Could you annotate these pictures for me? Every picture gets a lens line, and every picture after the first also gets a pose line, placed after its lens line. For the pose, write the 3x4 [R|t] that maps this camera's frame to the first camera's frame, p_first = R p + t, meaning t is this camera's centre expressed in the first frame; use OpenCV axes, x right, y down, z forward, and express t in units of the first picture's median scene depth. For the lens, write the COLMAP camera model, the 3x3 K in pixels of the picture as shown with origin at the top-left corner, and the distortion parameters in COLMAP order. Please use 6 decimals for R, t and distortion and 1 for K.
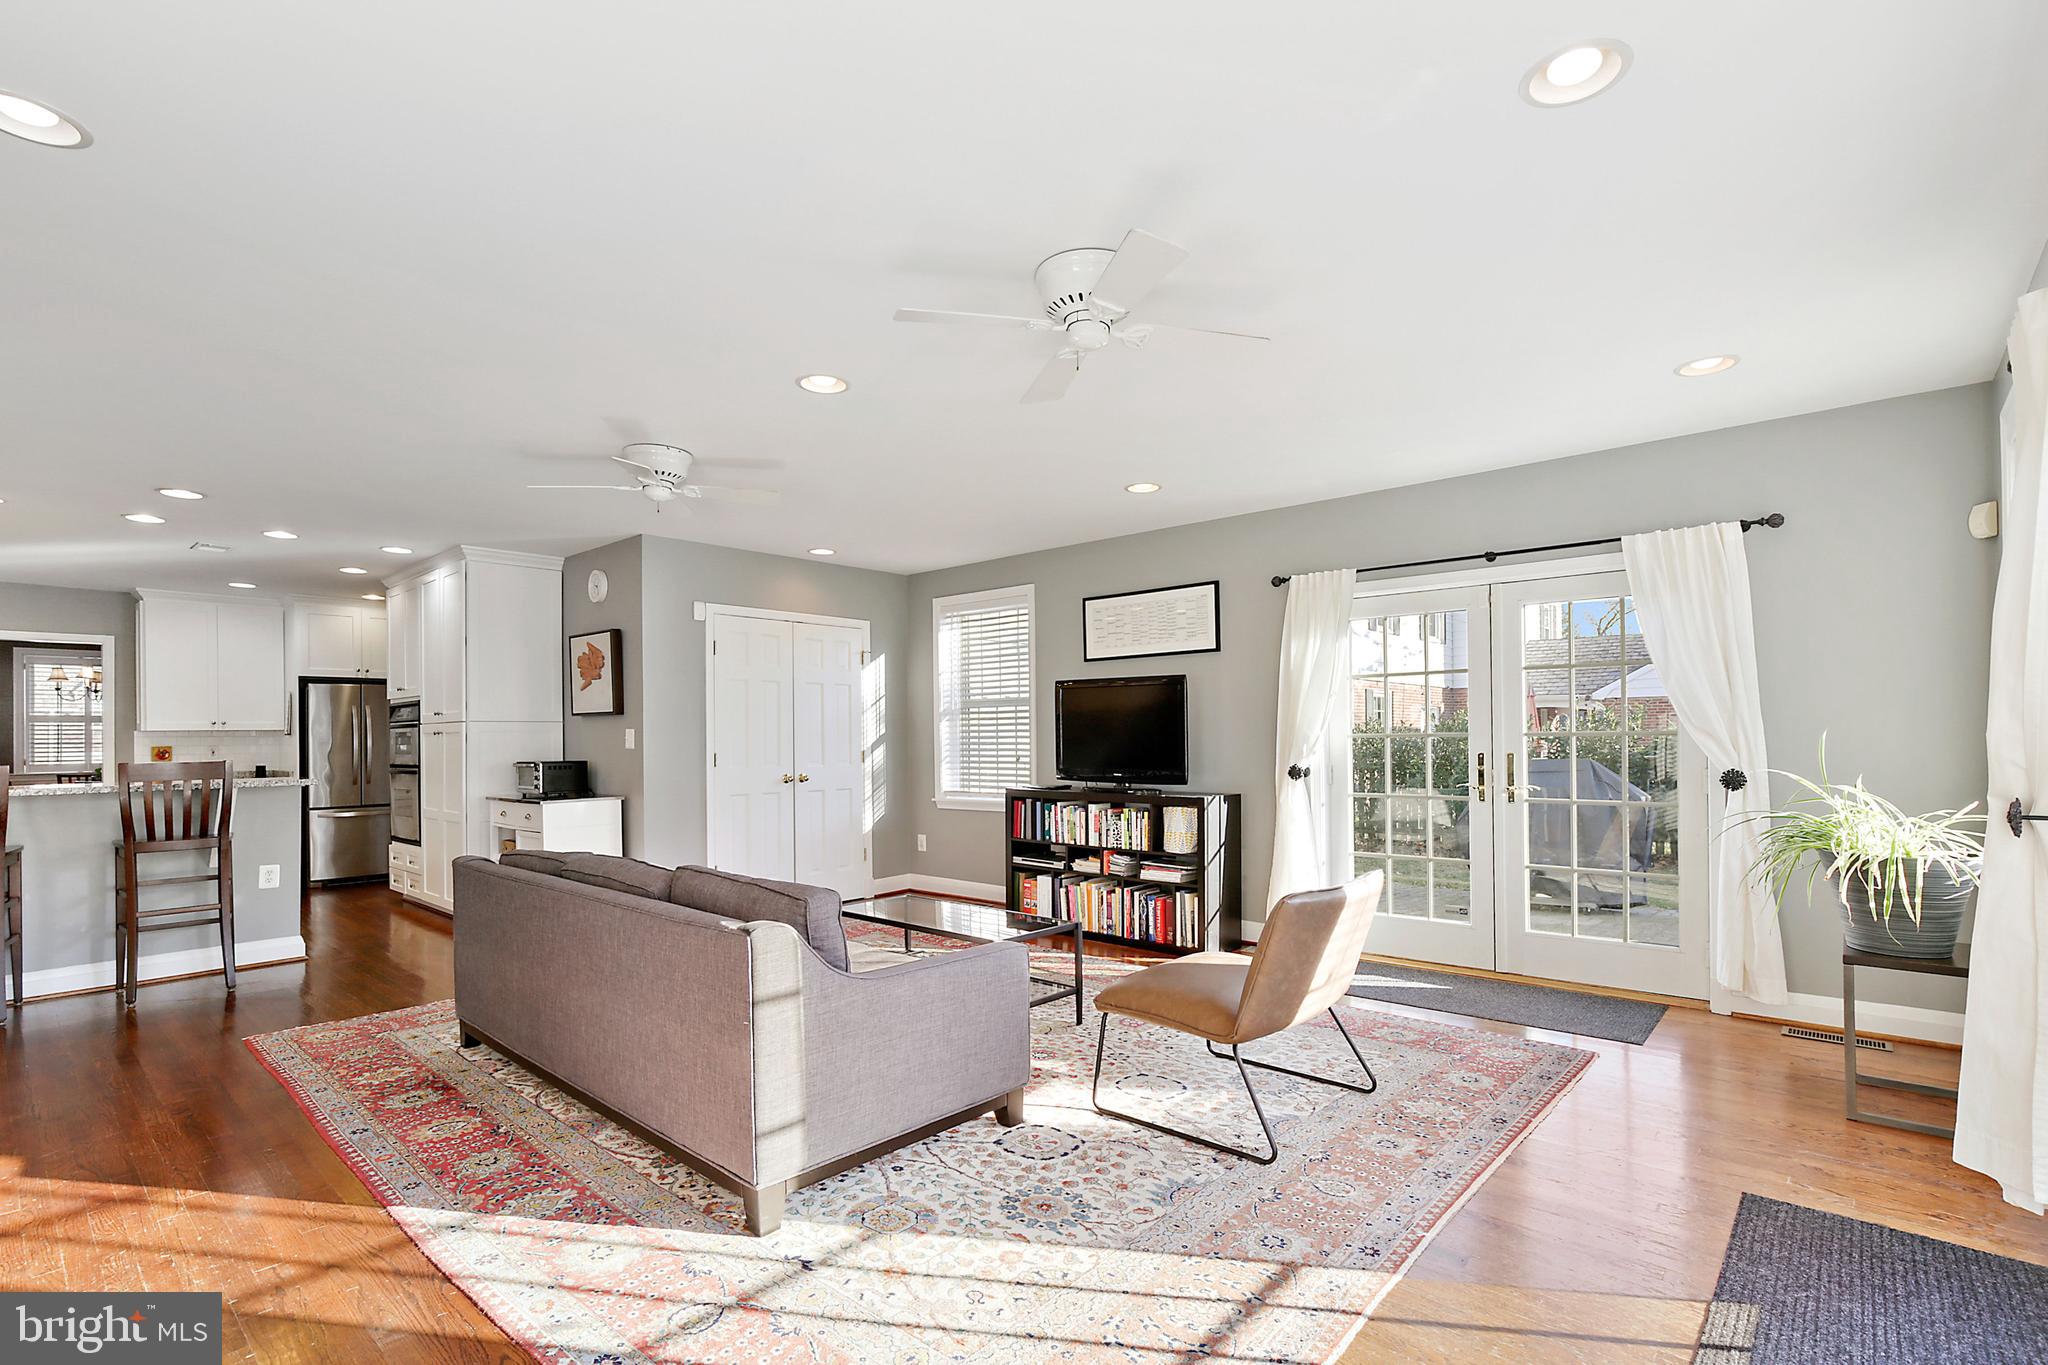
lens RADIAL K [[952.3, 0, 1049.0], [0, 952.3, 726.3], [0, 0, 1]] dist [-0.004610, 0.003963]
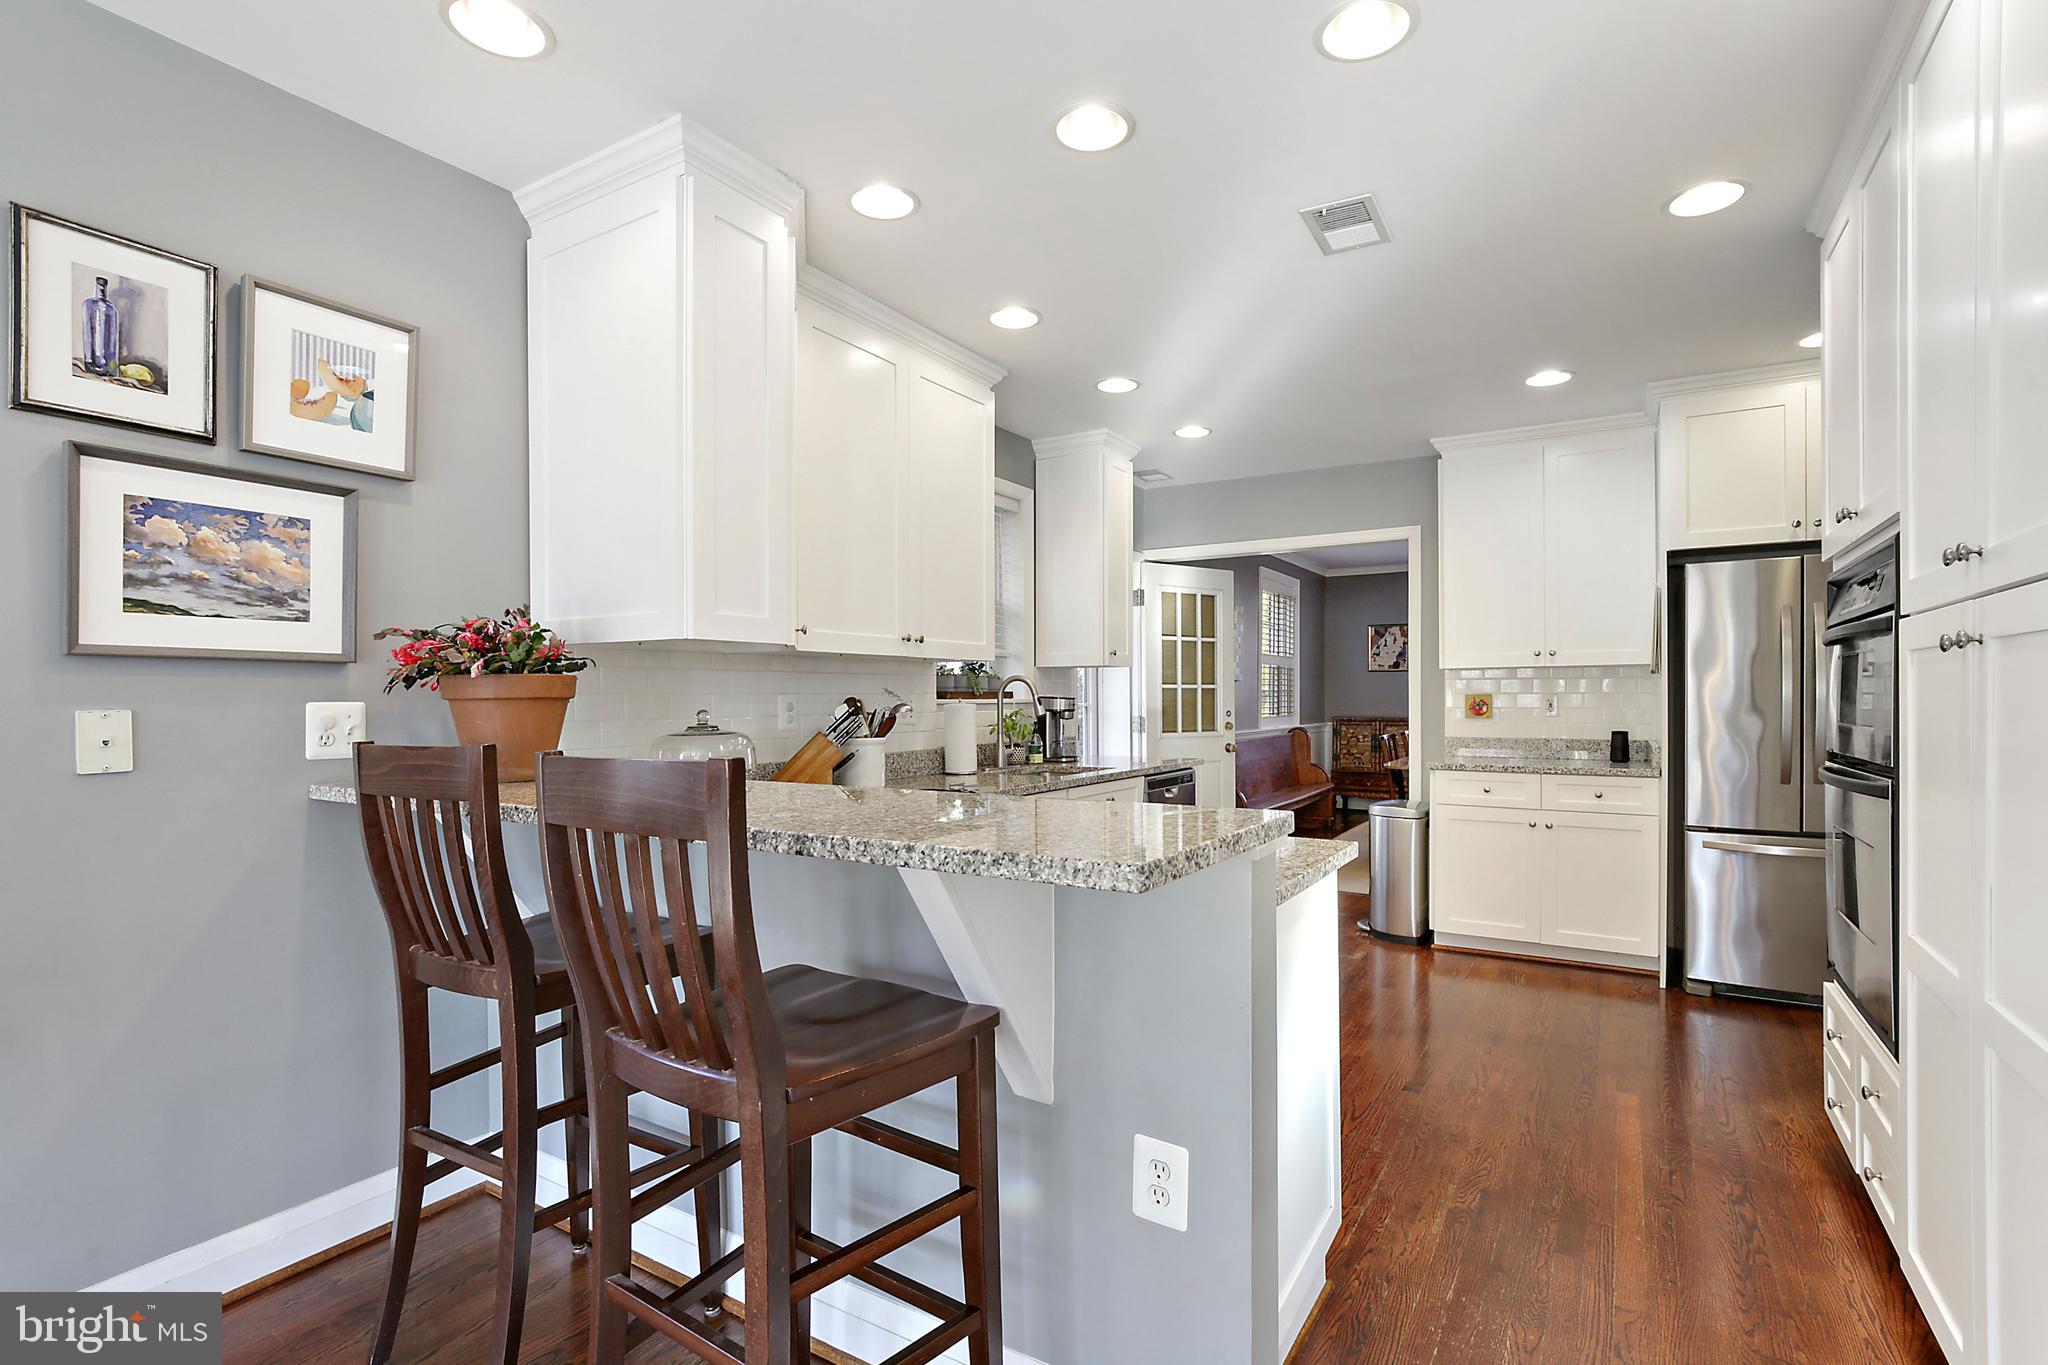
lens RADIAL K [[952.3, 0, 1035.8], [0, 952.3, 701.0], [0, 0, 1]] dist [-0.004610, 0.003963]
pose [[0.170824, 0.012518, -0.985222, -0.524685], [0.013698, 0.999792, 0.015078, 0.017139], [0.985206, -0.016071, 0.170618, 0.856973]]
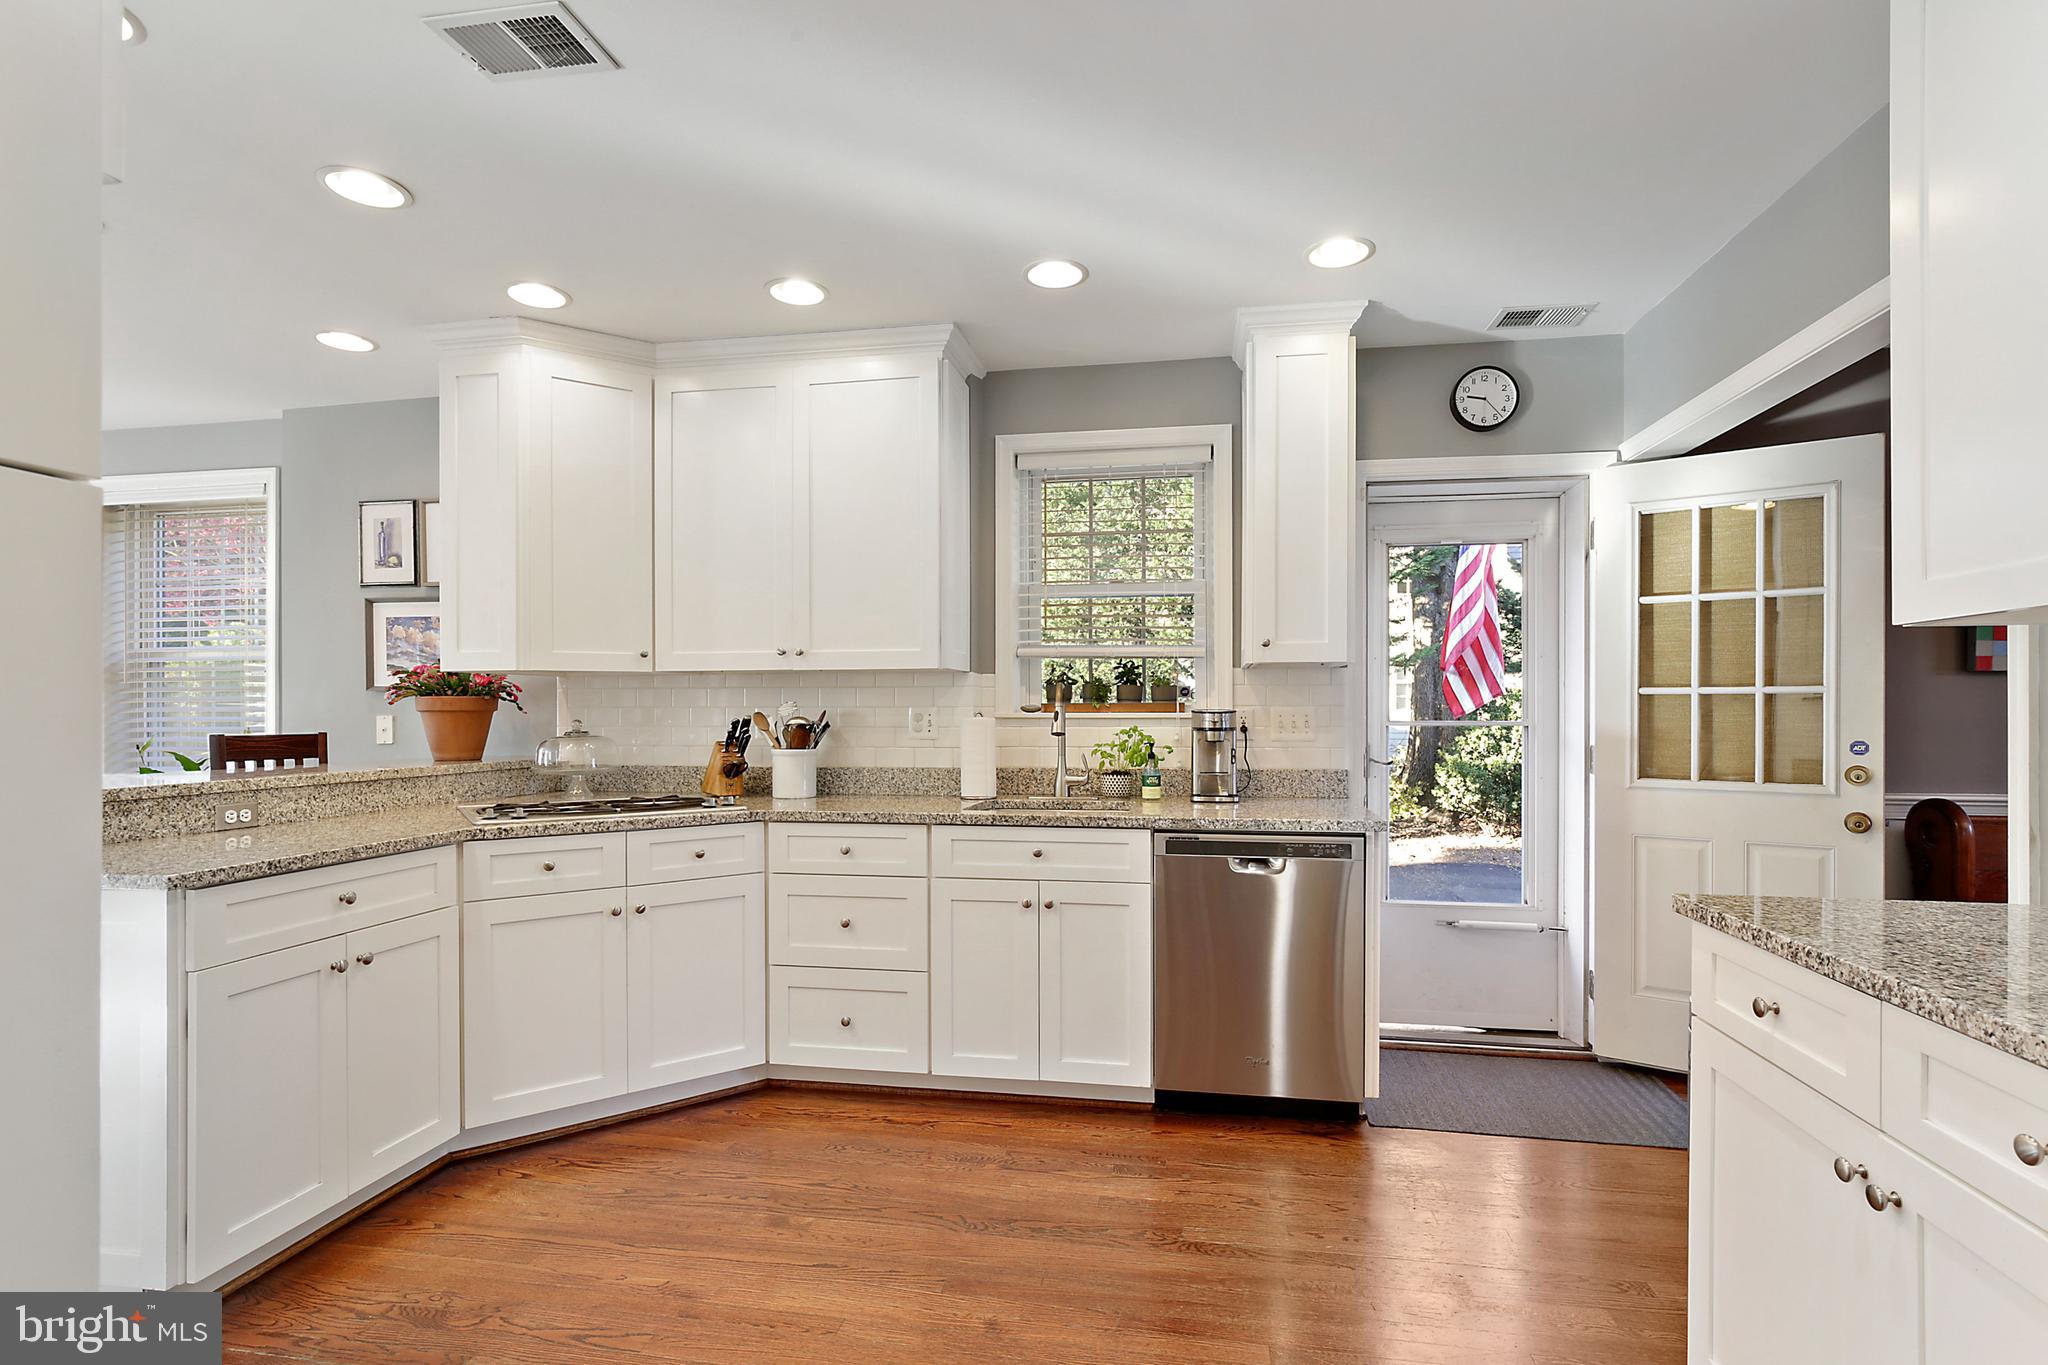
lens RADIAL K [[952.3, 0, 1055.1], [0, 952.3, 711.9], [0, 0, 1]] dist [-0.004610, 0.003963]
pose [[-0.851596, 0.011176, -0.524079, -0.938164], [0.014795, 0.999887, -0.002718, 0.027135], [0.523989, -0.010068, -0.851665, 1.456659]]
